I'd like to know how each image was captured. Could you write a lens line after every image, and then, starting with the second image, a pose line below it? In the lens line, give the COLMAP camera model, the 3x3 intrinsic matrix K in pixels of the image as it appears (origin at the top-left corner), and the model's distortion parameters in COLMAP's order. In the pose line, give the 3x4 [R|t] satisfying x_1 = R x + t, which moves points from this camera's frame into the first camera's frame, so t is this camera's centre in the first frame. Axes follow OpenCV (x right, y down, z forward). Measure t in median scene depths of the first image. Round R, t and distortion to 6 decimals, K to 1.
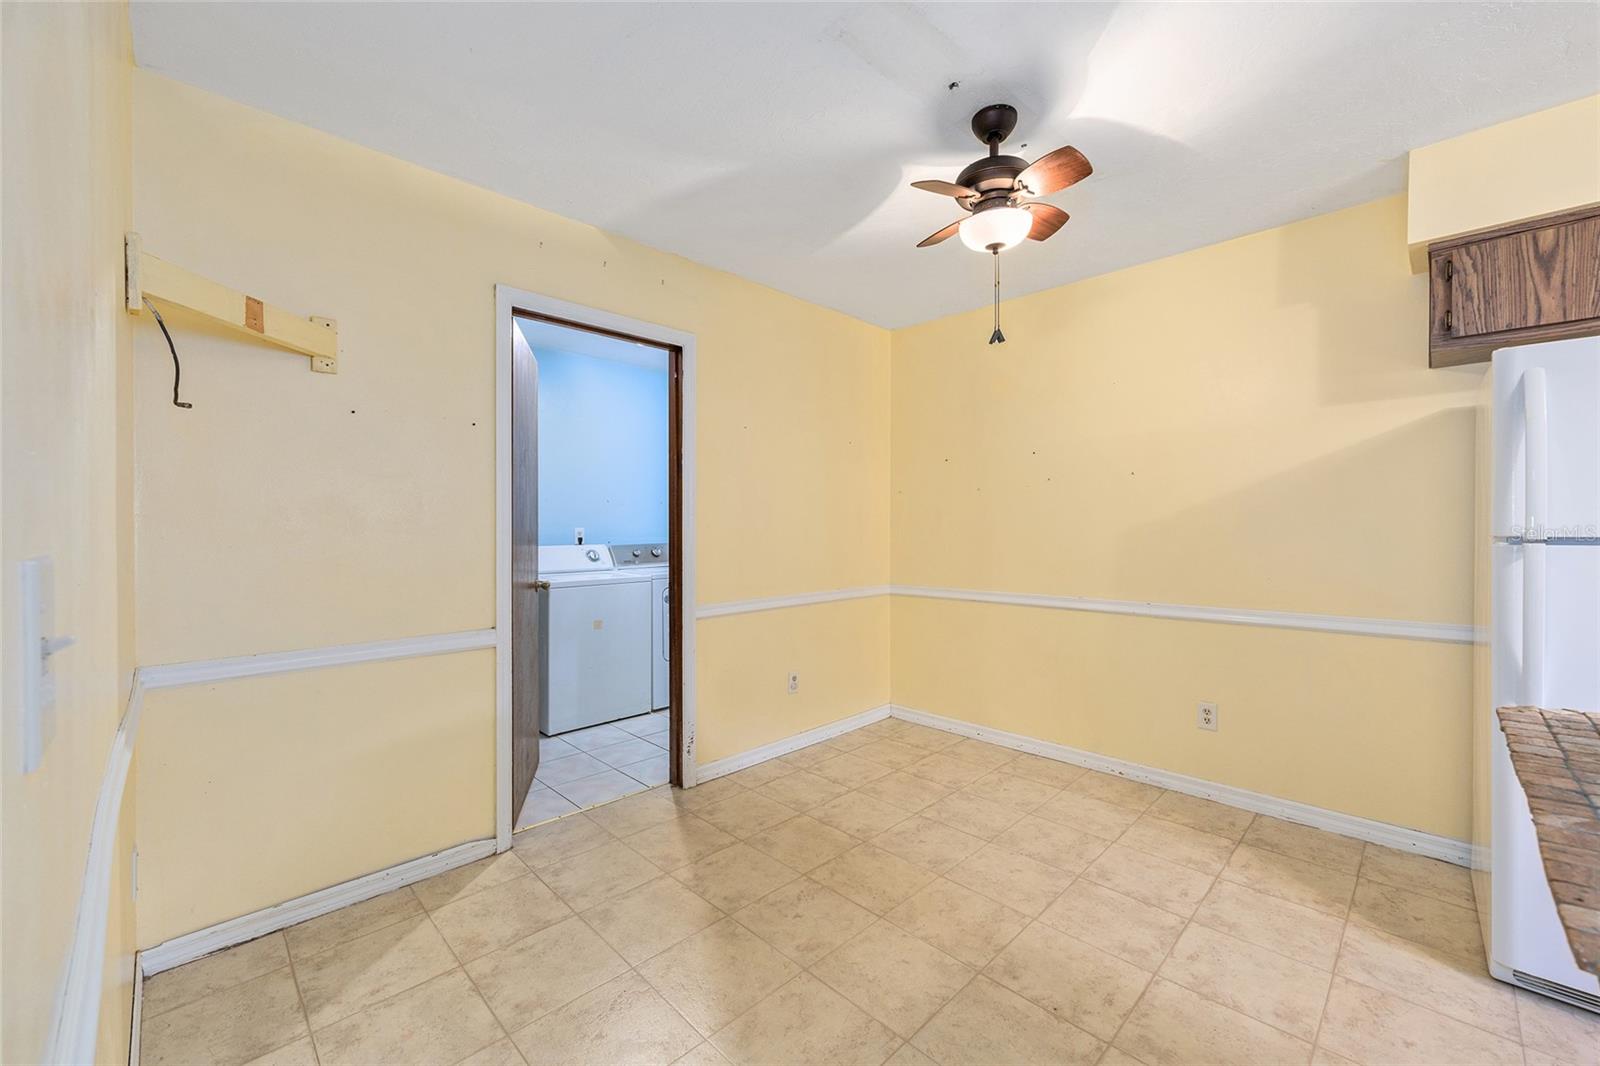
lens RADIAL K [[636.1, 0, 795.9], [0, 636.1, 531.8], [0, 0, 1]] dist [-0.006789, 0.001587]
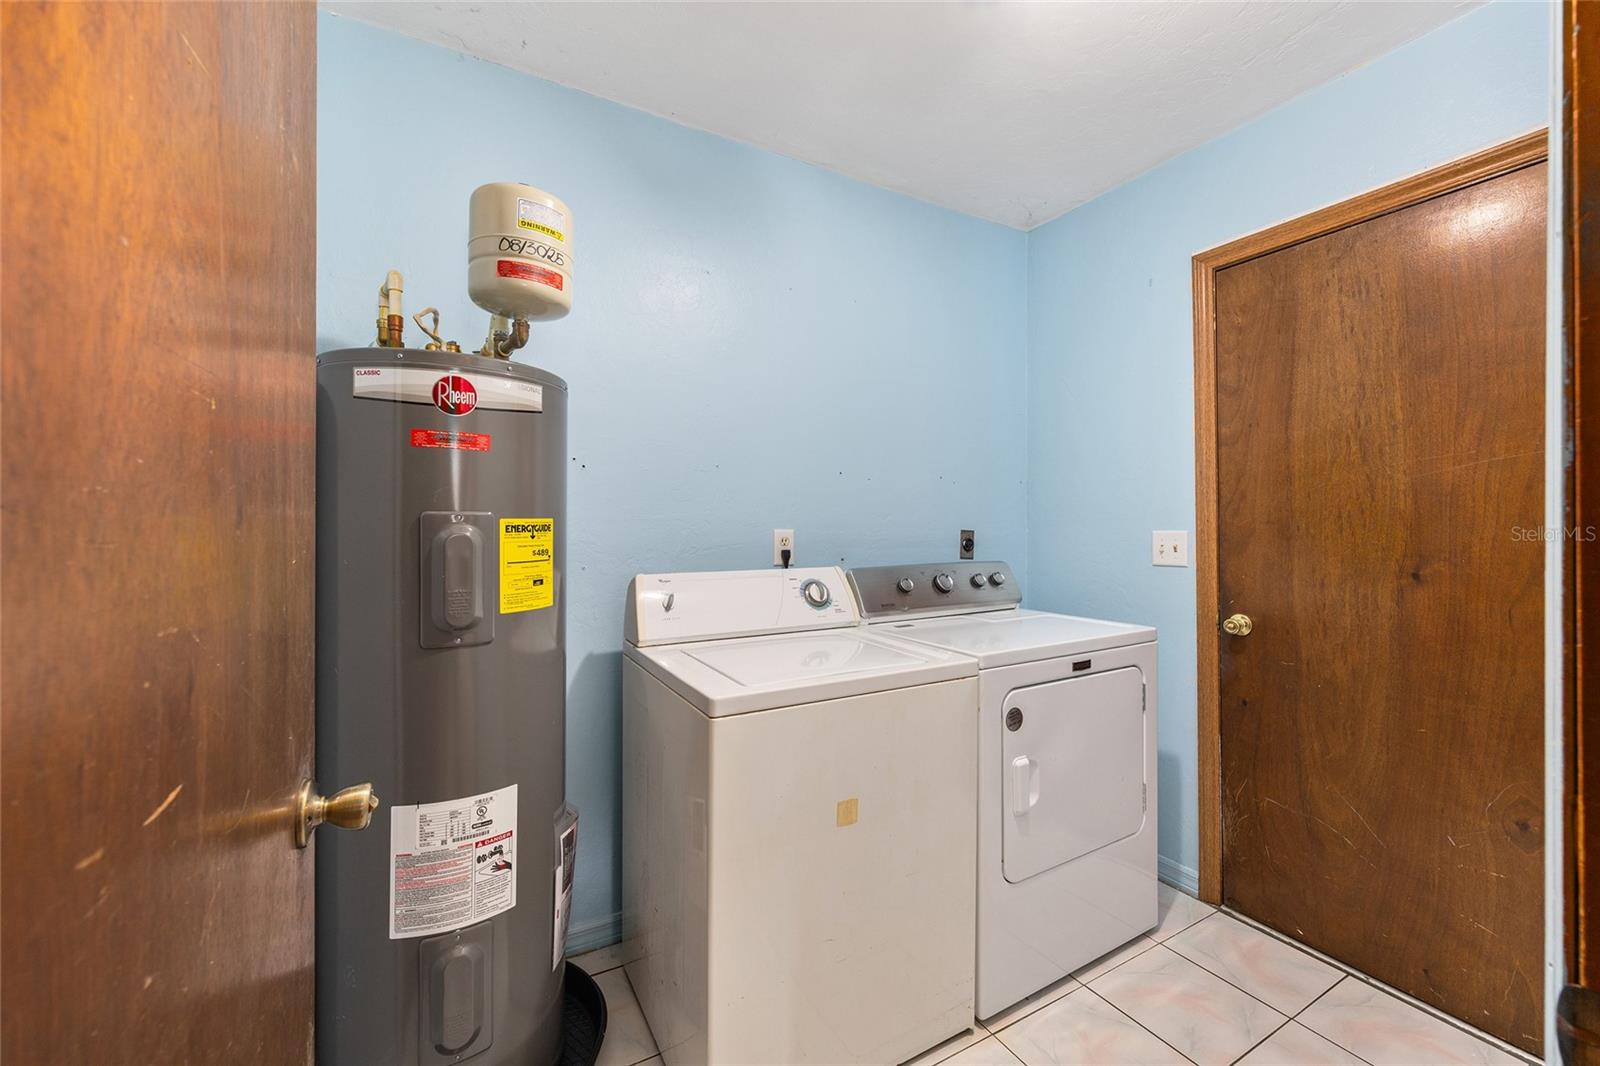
lens RADIAL K [[636.1, 0, 802.2], [0, 636.1, 529.2], [0, 0, 1]] dist [-0.006789, 0.001587]
pose [[0.964087, -0.001642, -0.265581, -0.208424], [-0.001885, 0.999913, -0.013027, 0.000187], [0.265579, 0.013060, 0.964001, 0.569086]]
